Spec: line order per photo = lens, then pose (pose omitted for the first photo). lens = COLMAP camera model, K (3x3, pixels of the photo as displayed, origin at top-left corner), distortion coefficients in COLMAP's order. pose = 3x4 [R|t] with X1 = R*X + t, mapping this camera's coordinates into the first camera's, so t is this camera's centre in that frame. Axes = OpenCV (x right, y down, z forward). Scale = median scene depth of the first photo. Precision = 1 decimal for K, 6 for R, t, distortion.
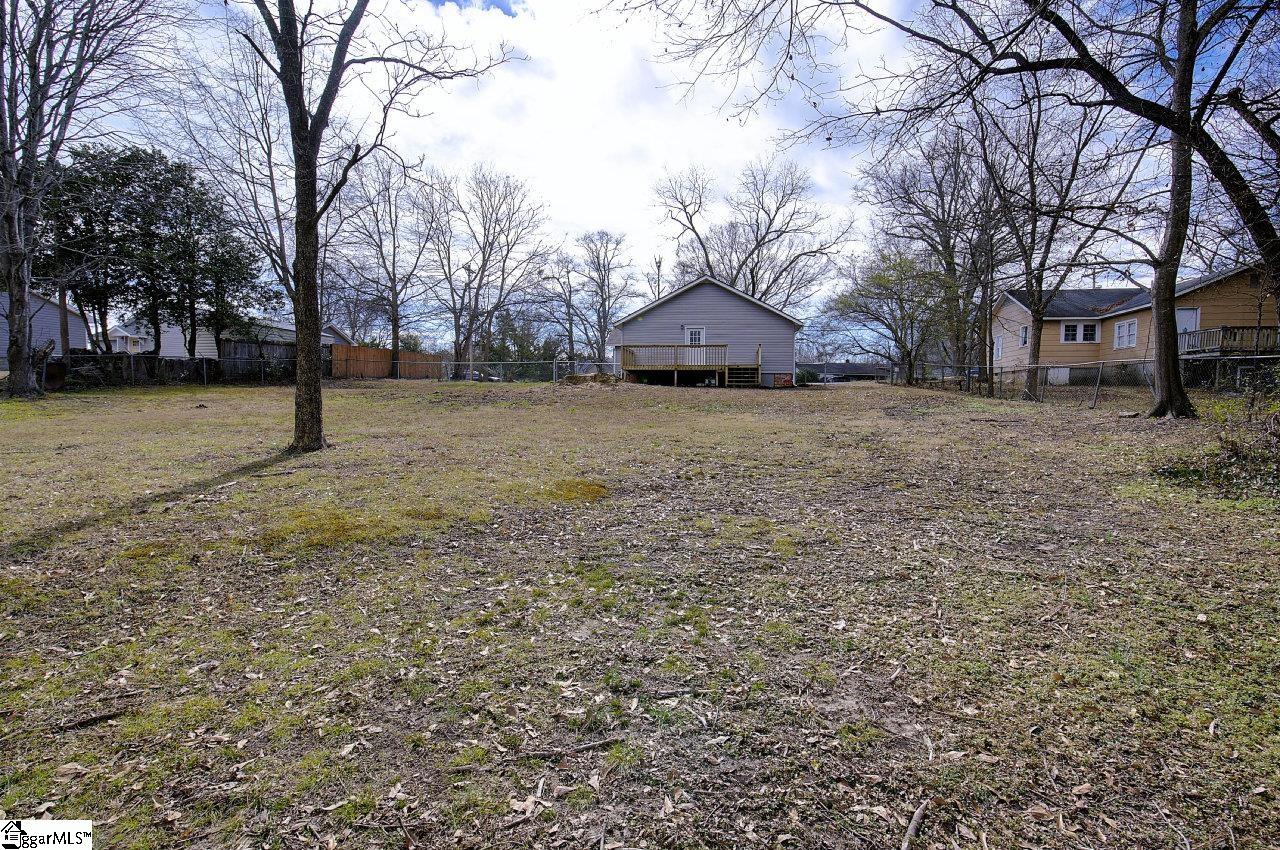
lens RADIAL K [[611.3, 0, 644.3], [0, 611.3, 427.5], [0, 0, 1]] dist [-0.006173, 0.001399]
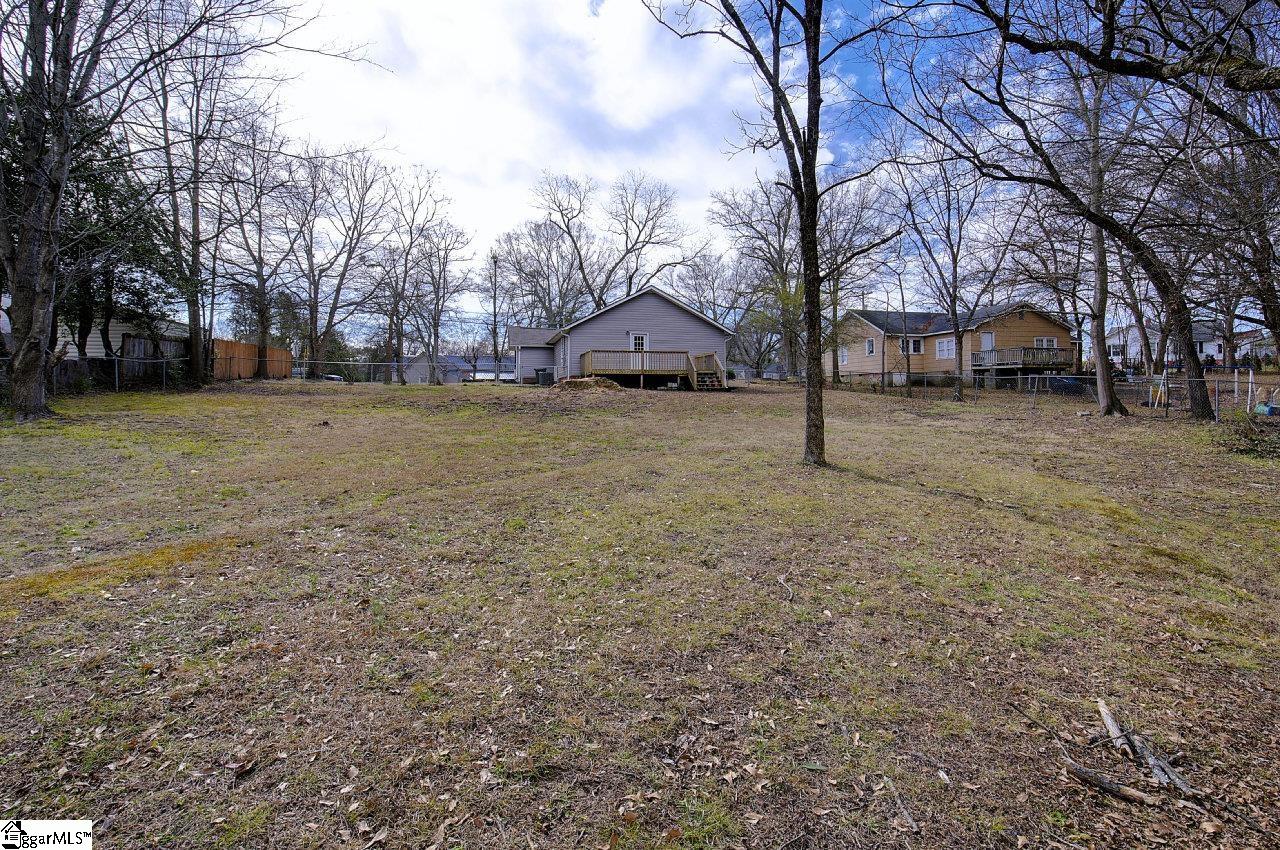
lens RADIAL K [[611.3, 0, 635.7], [0, 611.3, 413.6], [0, 0, 1]] dist [-0.006173, 0.001399]
pose [[0.921512, -0.021255, 0.387769, -0.224614], [0.026058, 0.999635, -0.007133, -0.011043], [-0.387476, 0.016678, 0.921729, 0.016395]]
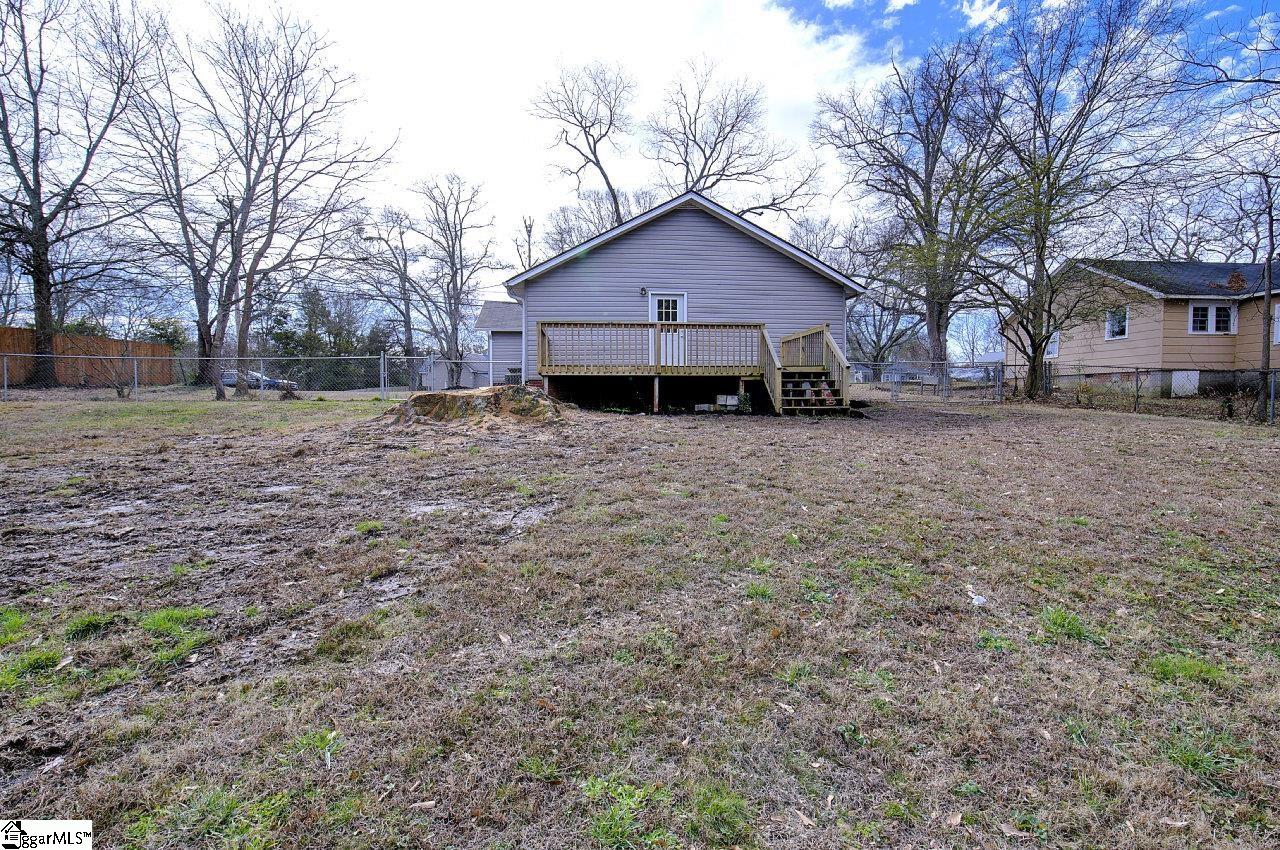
lens RADIAL K [[611.3, 0, 646.5], [0, 611.3, 430.8], [0, 0, 1]] dist [-0.006173, 0.001399]
pose [[0.967598, -0.023908, 0.251362, -0.045565], [0.021046, 0.999680, 0.014069, -0.035553], [-0.251618, -0.008323, 0.967791, 0.330623]]
